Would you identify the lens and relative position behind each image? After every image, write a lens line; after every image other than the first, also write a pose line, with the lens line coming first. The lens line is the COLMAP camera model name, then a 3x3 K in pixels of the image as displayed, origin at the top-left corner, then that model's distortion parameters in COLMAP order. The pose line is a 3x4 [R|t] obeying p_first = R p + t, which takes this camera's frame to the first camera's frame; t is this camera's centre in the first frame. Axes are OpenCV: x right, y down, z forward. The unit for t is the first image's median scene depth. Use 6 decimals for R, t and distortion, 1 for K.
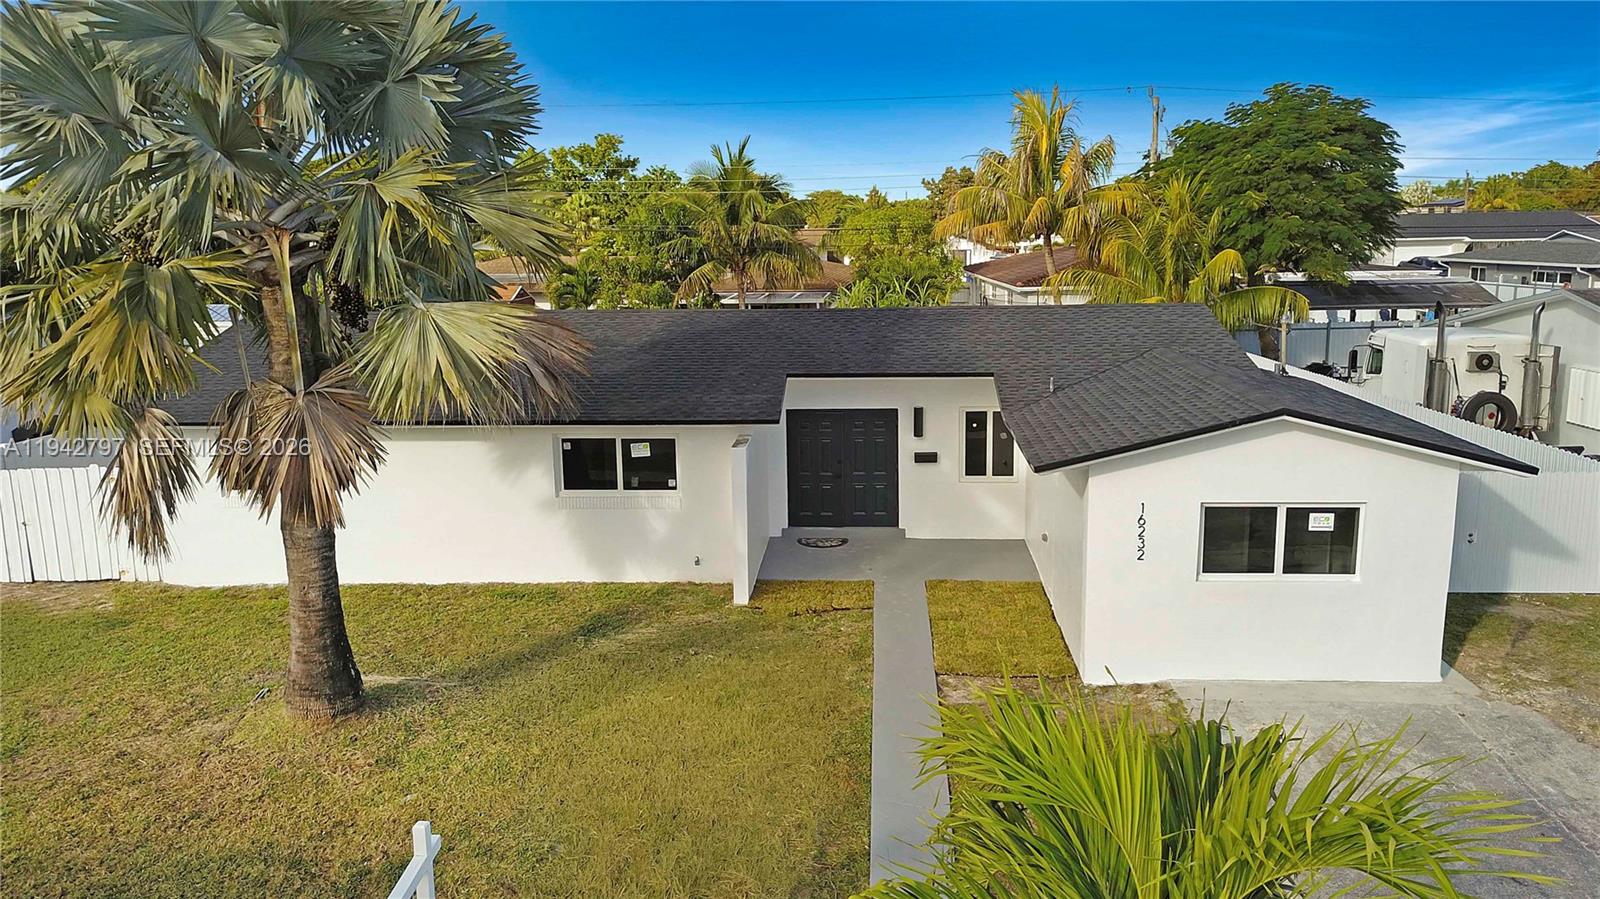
lens RADIAL K [[1229.8, 0, 827.5], [0, 1229.8, 450.0], [0, 0, 1]] dist [0.015502, 0.000730]
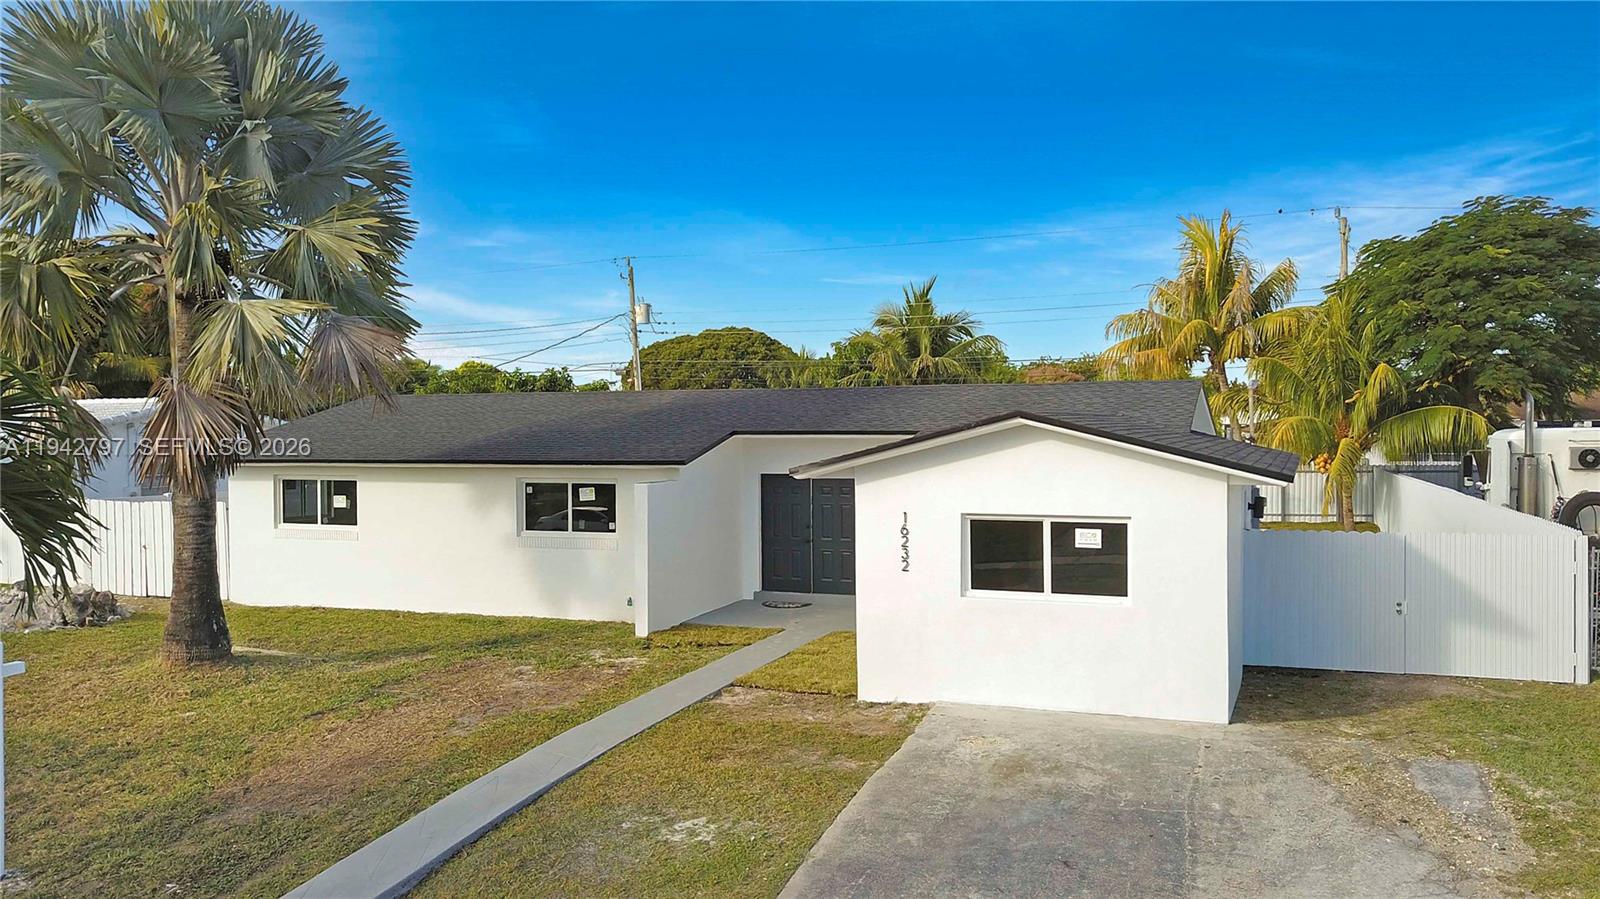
lens RADIAL K [[1266.9, 0, 845.9], [0, 1266.9, 448.5], [0, 0, 1]] dist [0.026720, -0.005948]
pose [[0.949778, 0.009413, -0.312784, 0.417534], [-0.061578, 0.985626, -0.157323, 0.122925], [0.306807, 0.168682, 0.936705, 0.010920]]
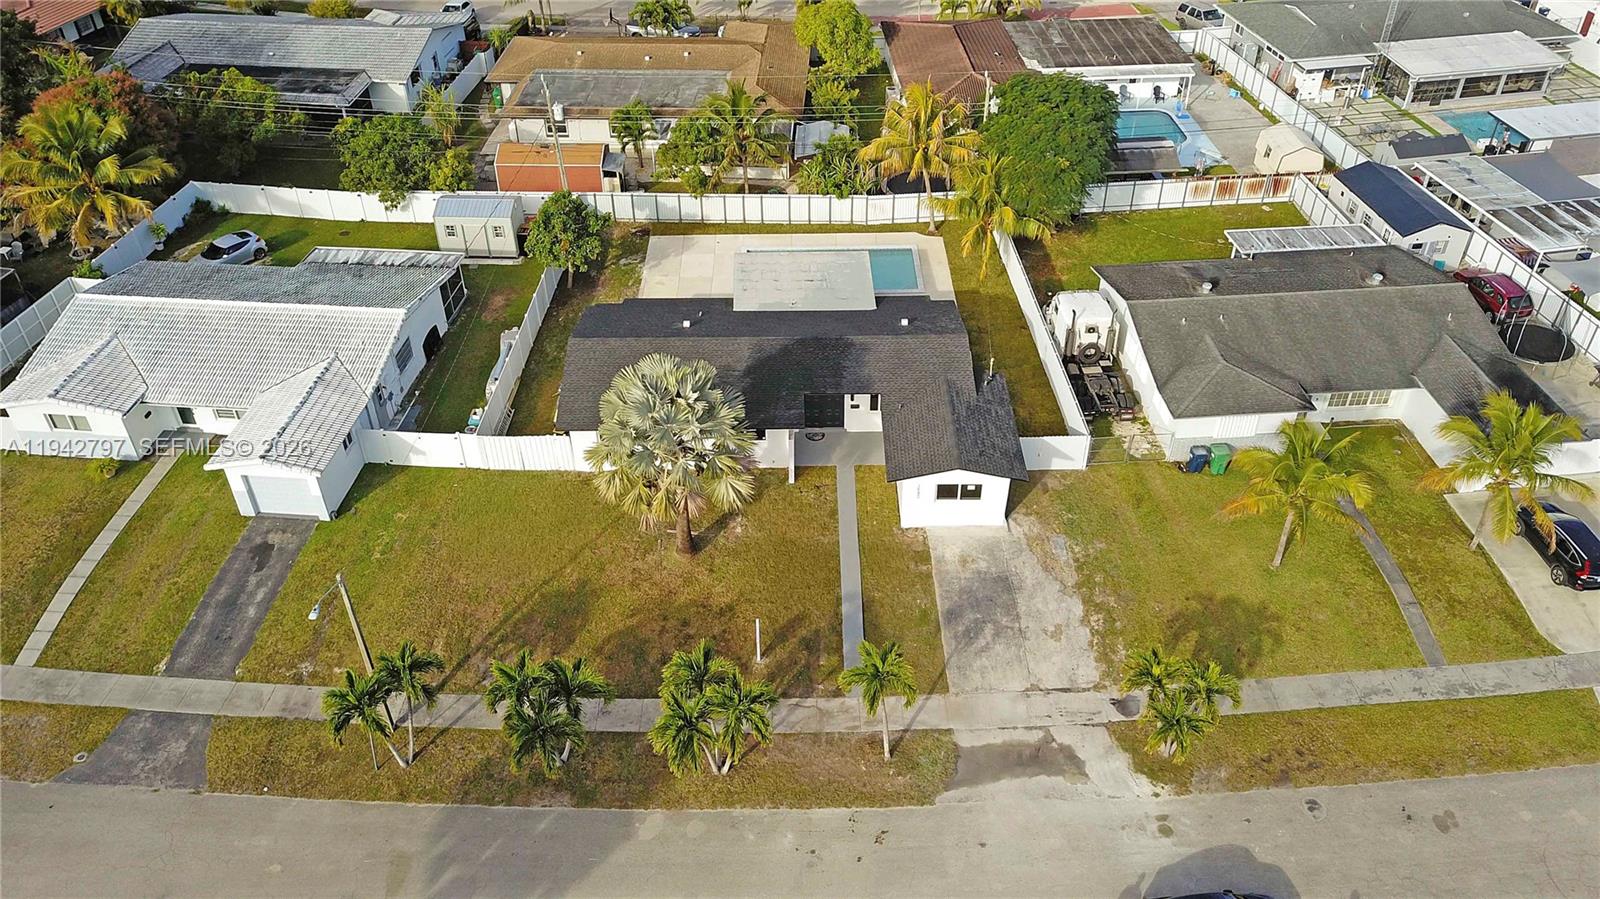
lens RADIAL K [[1229.8, 0, 827.5], [0, 1229.8, 450.0], [0, 0, 1]] dist [0.015502, 0.000730]
pose [[0.998194, -0.031617, 0.051082, -0.128532], [0.003734, 0.881309, 0.472526, -1.288687], [-0.059959, -0.471482, 0.879835, -1.501195]]
